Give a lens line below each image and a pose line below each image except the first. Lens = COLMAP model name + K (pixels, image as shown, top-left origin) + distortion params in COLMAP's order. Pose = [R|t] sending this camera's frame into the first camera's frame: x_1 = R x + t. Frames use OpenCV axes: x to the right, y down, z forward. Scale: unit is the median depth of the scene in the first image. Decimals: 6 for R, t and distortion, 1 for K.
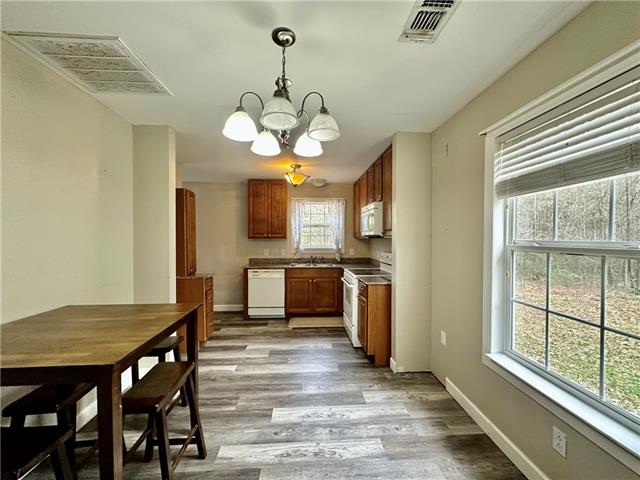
lens RADIAL K [[259.1, 0, 320.3], [0, 259.1, 239.7], [0, 0, 1]] dist [-0.002480, 0.000476]
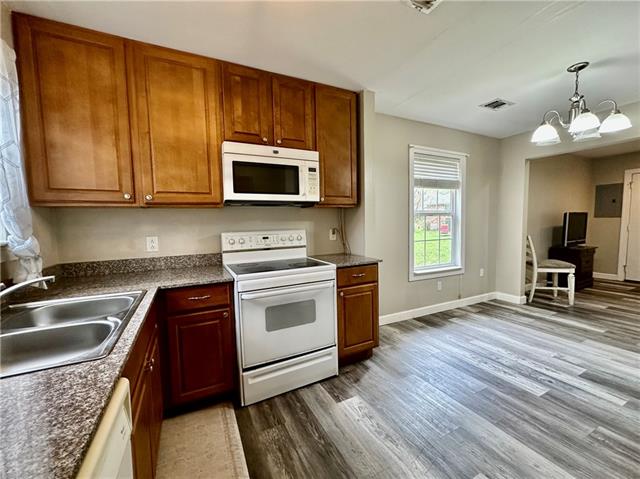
lens RADIAL K [[259.1, 0, 324.5], [0, 259.1, 241.6], [0, 0, 1]] dist [-0.002480, 0.000476]
pose [[-0.379343, -0.067769, 0.922771, -0.570385], [0.026174, 0.996129, 0.083916, 0.036899], [-0.924886, 0.055986, -0.376101, 1.662913]]
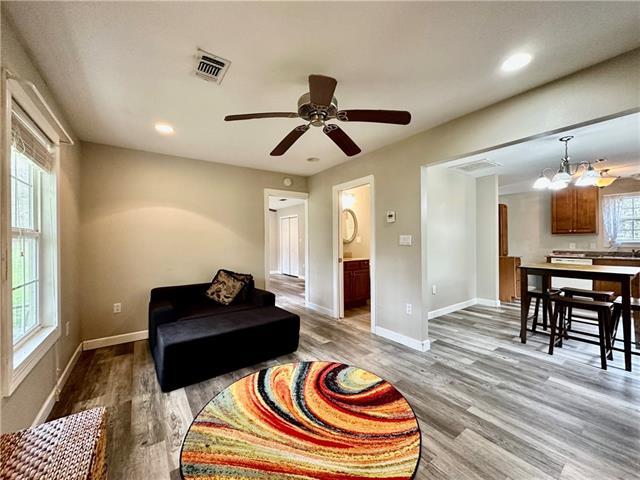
lens RADIAL K [[259.1, 0, 316.0], [0, 259.1, 240.8], [0, 0, 1]] dist [-0.002480, 0.000476]
pose [[0.519604, -0.008455, -0.854365, 0.291435], [-0.003968, 0.999916, -0.012309, 0.070501], [0.854398, 0.009786, 0.519527, -0.917591]]
